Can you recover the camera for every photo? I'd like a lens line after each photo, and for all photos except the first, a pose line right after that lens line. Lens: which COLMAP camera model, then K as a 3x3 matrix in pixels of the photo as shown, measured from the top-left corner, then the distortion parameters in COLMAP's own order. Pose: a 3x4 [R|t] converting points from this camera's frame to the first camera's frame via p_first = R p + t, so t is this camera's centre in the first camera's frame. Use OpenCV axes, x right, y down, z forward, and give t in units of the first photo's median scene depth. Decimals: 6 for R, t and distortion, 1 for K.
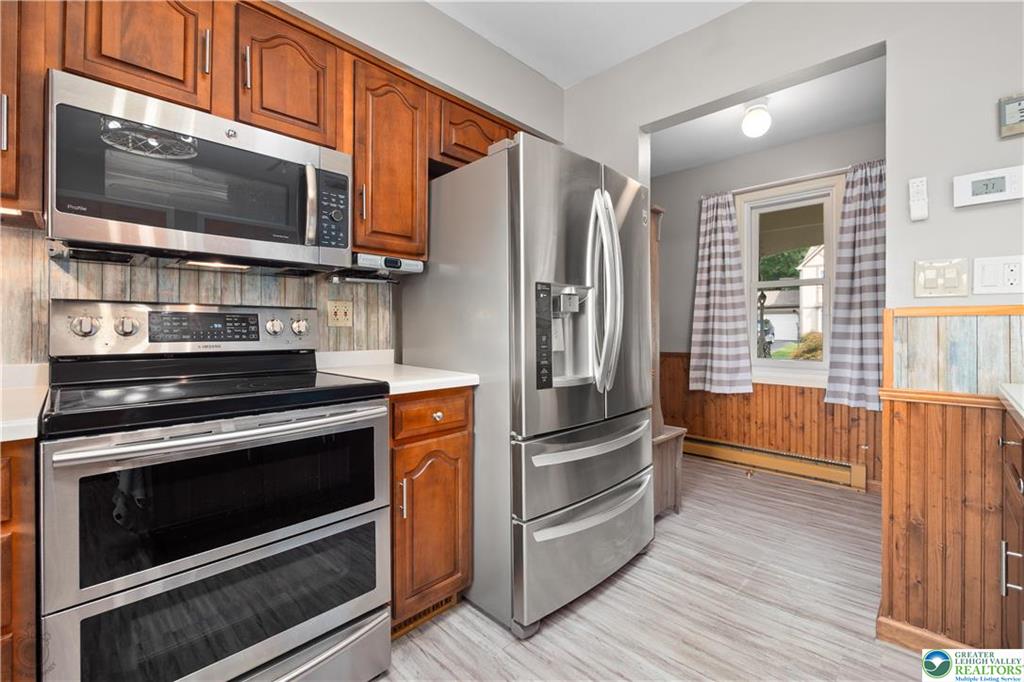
lens RADIAL K [[443.9, 0, 510.4], [0, 443.9, 327.0], [0, 0, 1]] dist [-0.003094, -0.000199]
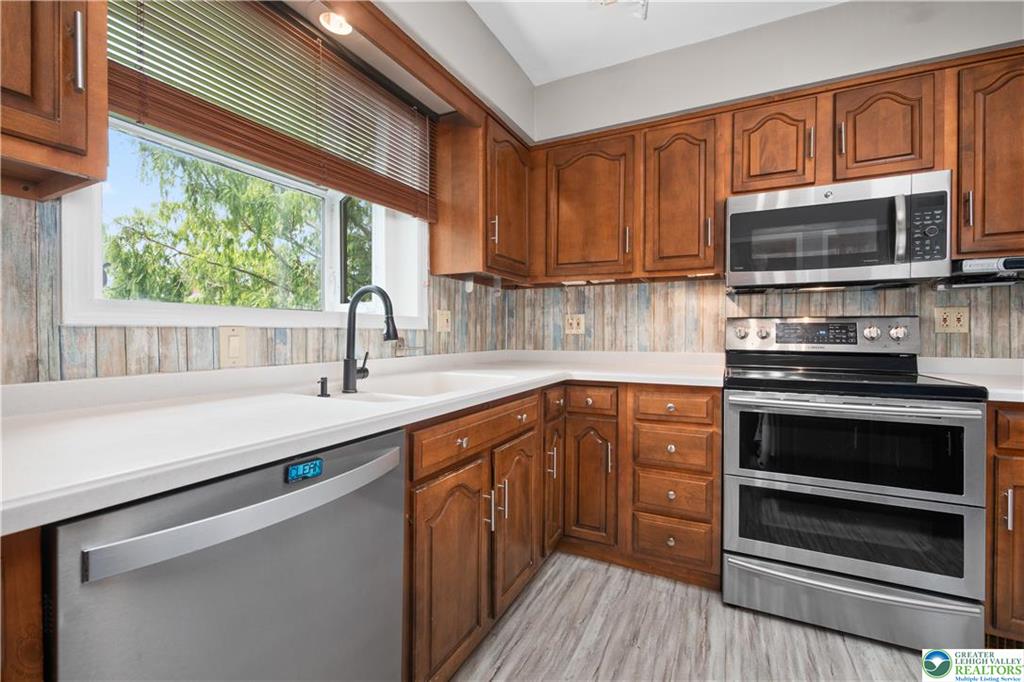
lens RADIAL K [[427.8, 0, 508.4], [0, 427.8, 337.4], [0, 0, 1]] dist [-0.009605, 0.000058]
pose [[0.302832, 0.009362, -0.952998, 0.283546], [0.001463, 0.999946, 0.010288, -0.001950], [0.953043, -0.004509, 0.302802, -0.303193]]
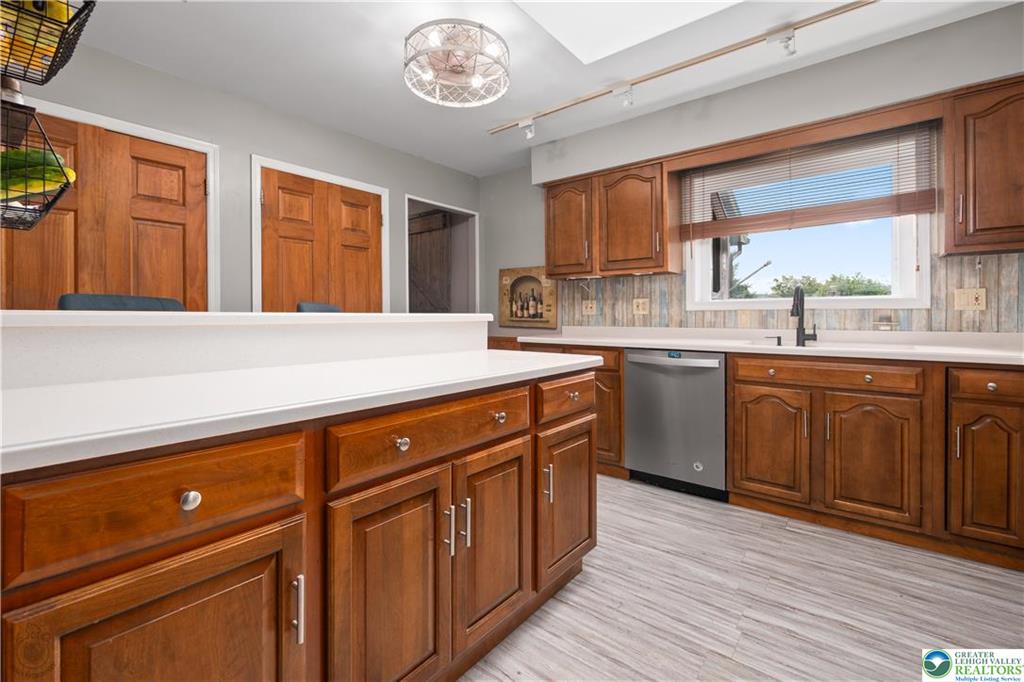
lens RADIAL K [[443.9, 0, 510.4], [0, 443.9, 327.0], [0, 0, 1]] dist [-0.003094, -0.000199]
pose [[-0.994447, 0.004641, -0.105135, 0.540208], [0.002260, 0.999738, 0.022761, 0.012469], [0.105213, 0.022397, -0.994197, 1.216914]]
